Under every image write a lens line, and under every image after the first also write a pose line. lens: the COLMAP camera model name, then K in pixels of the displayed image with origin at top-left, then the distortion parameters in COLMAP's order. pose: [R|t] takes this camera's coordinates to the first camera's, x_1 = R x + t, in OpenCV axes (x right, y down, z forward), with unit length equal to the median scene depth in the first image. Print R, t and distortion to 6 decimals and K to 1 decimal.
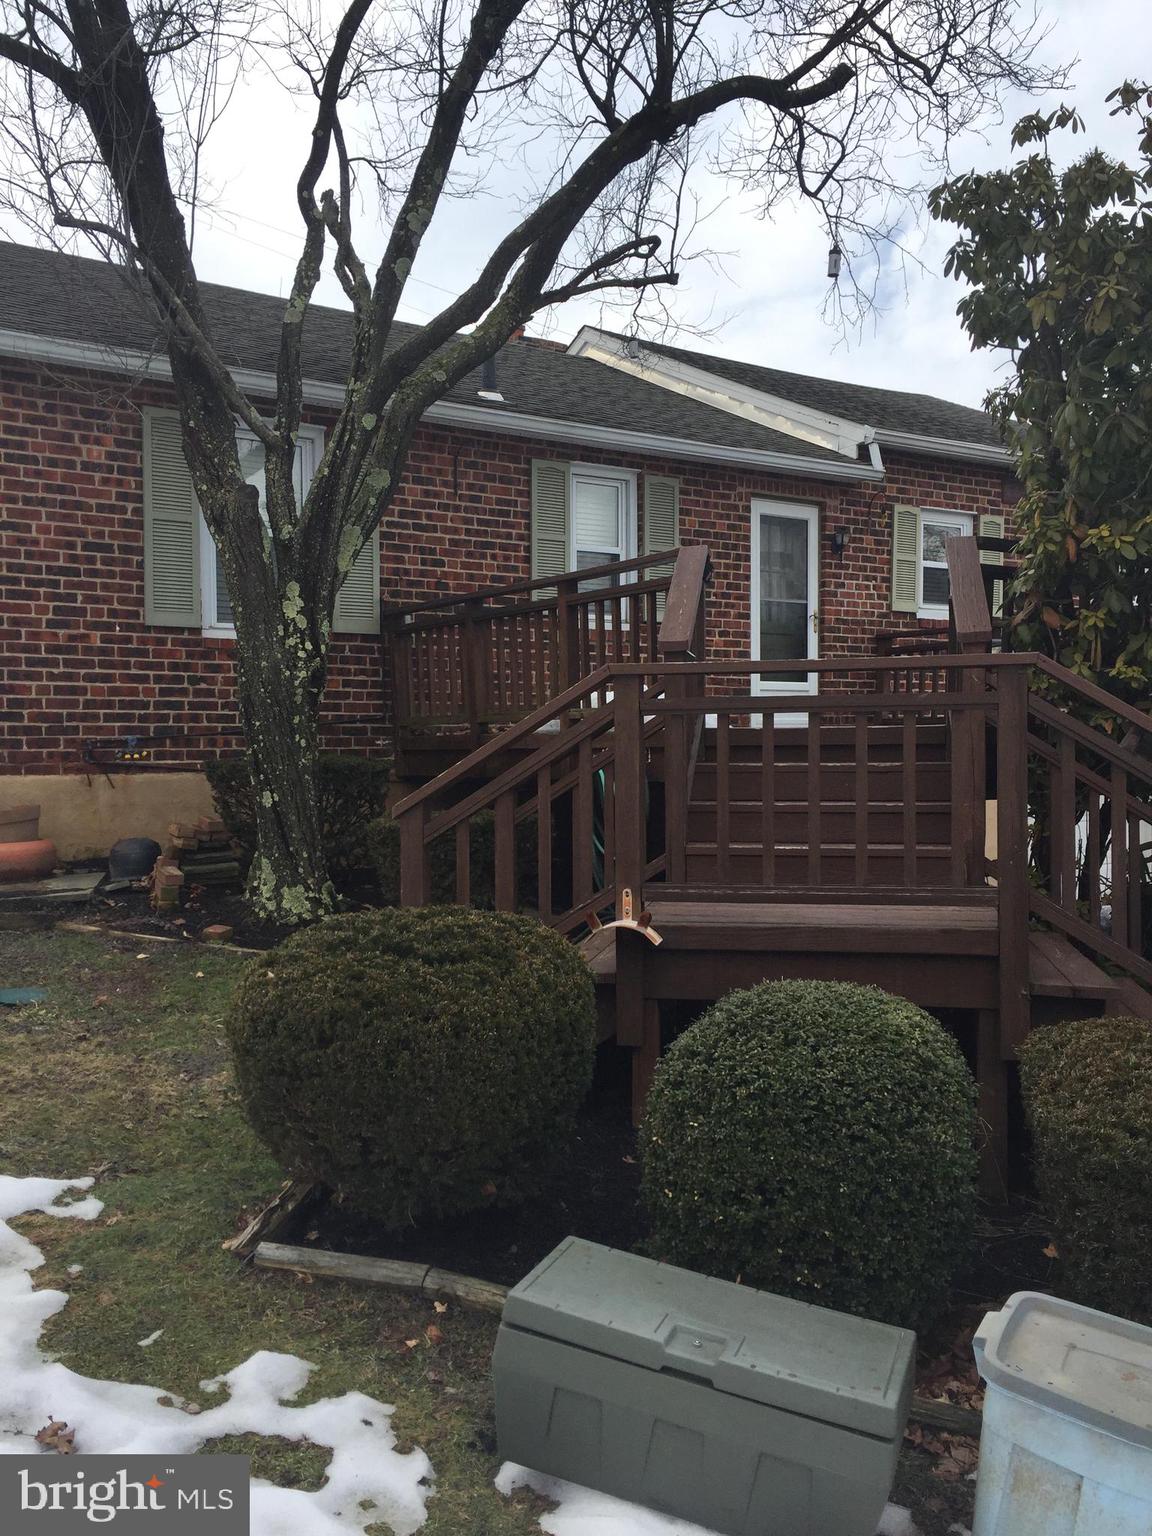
lens RADIAL K [[1309.9, 0, 575.7], [0, 1309.9, 774.9], [0, 0, 1]] dist [0.074198, -0.113342]
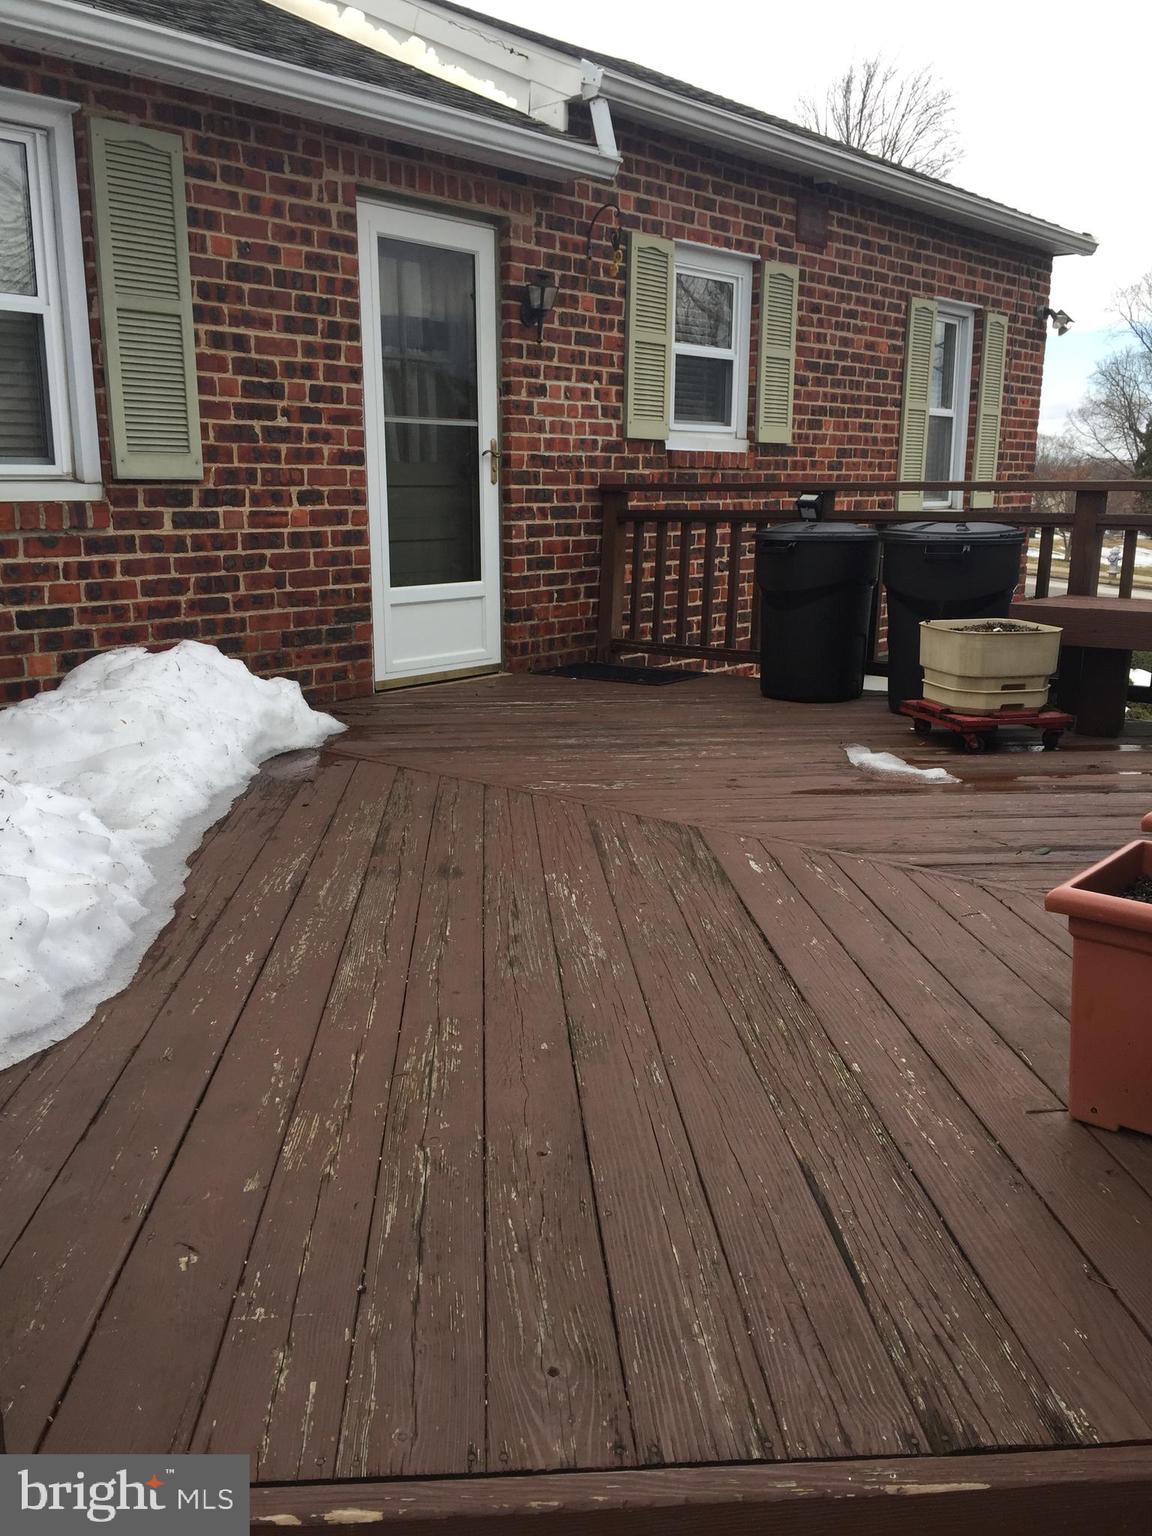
lens RADIAL K [[1309.9, 0, 586.6], [0, 1309.9, 766.0], [0, 0, 1]] dist [0.074198, -0.113342]
pose [[0.962193, -0.052159, 0.267329, 0.072565], [0.002782, 0.983323, 0.181844, -0.093034], [-0.272356, -0.174225, 0.946292, 0.476486]]
